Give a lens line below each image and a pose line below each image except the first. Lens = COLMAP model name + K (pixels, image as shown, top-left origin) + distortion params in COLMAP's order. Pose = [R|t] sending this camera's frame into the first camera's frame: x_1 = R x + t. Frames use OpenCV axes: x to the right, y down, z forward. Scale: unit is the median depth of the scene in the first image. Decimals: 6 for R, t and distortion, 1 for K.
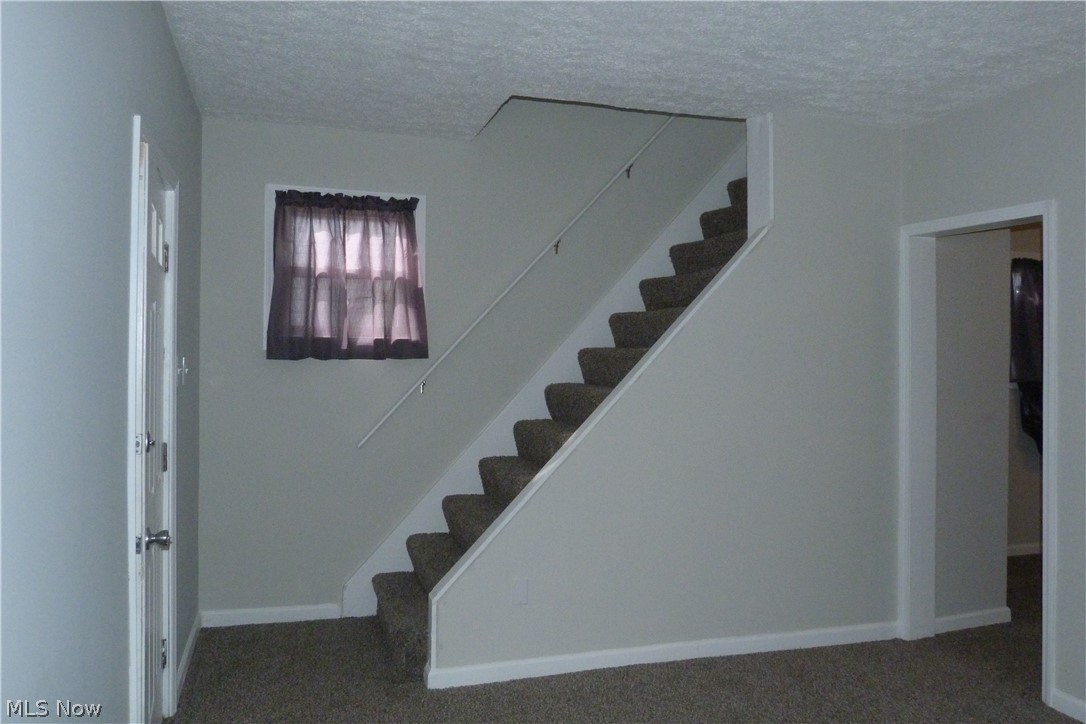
lens RADIAL K [[808.7, 0, 543.0], [0, 808.7, 362.0], [0, 0, 1]] dist [-0.007035, -0.000277]
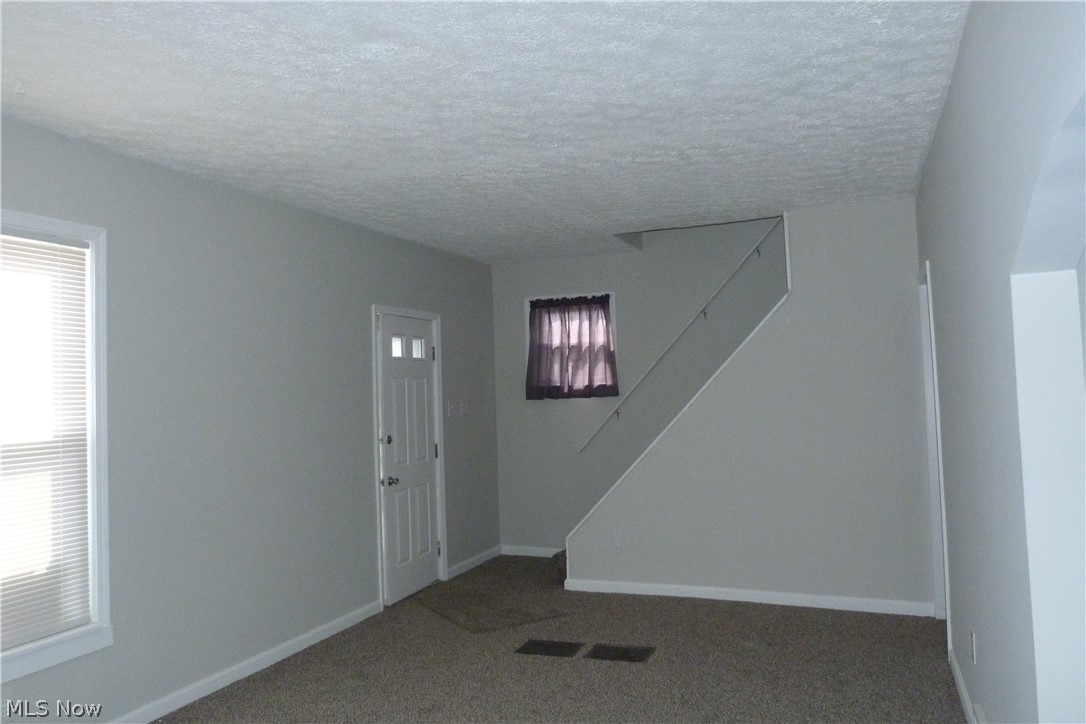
lens RADIAL K [[808.7, 0, 543.0], [0, 808.7, 362.0], [0, 0, 1]] dist [-0.007035, -0.000277]
pose [[0.783241, -0.056870, -0.619112, 0.724080], [0.034139, 0.998239, -0.048505, 0.000595], [0.620780, 0.016855, 0.783803, -0.311695]]
